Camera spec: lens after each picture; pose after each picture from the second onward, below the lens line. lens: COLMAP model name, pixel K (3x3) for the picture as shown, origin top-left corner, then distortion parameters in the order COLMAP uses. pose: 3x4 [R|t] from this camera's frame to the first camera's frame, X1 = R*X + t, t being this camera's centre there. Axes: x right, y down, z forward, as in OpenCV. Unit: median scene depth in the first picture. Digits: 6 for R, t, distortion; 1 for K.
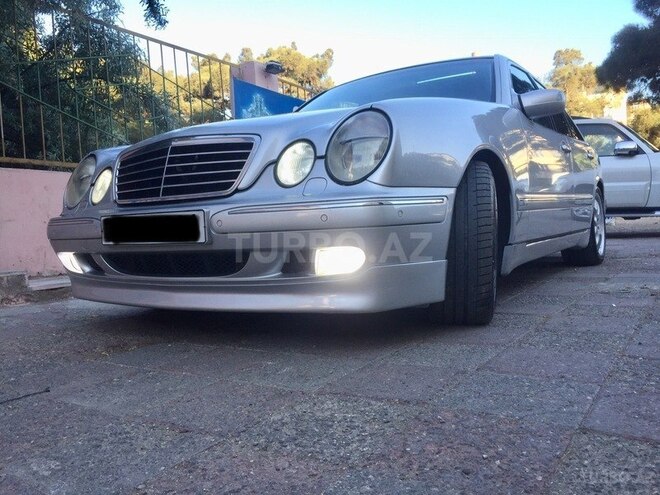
lens RADIAL K [[562.8, 0, 332.0], [0, 562.8, 246.5], [0, 0, 1]] dist [0.024408, -0.012179]
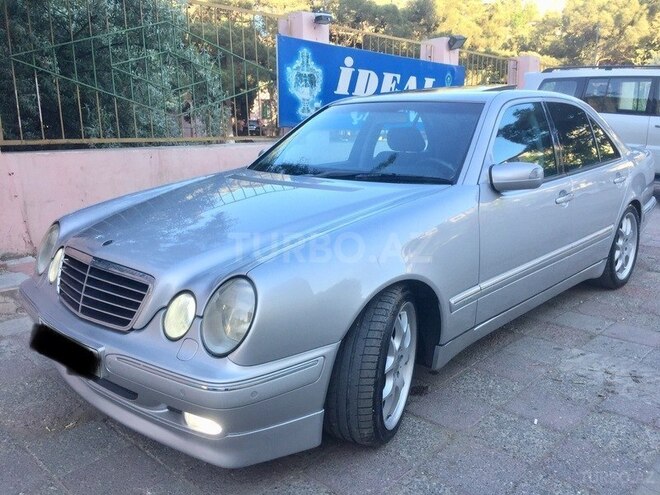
lens RADIAL K [[562.8, 0, 332.0], [0, 562.8, 246.5], [0, 0, 1]] dist [0.024408, -0.012179]
pose [[0.982870, 0.085464, -0.163289, 0.366859], [-0.052196, 0.978789, 0.198112, -0.483896], [0.176757, -0.186196, 0.966482, 0.046785]]
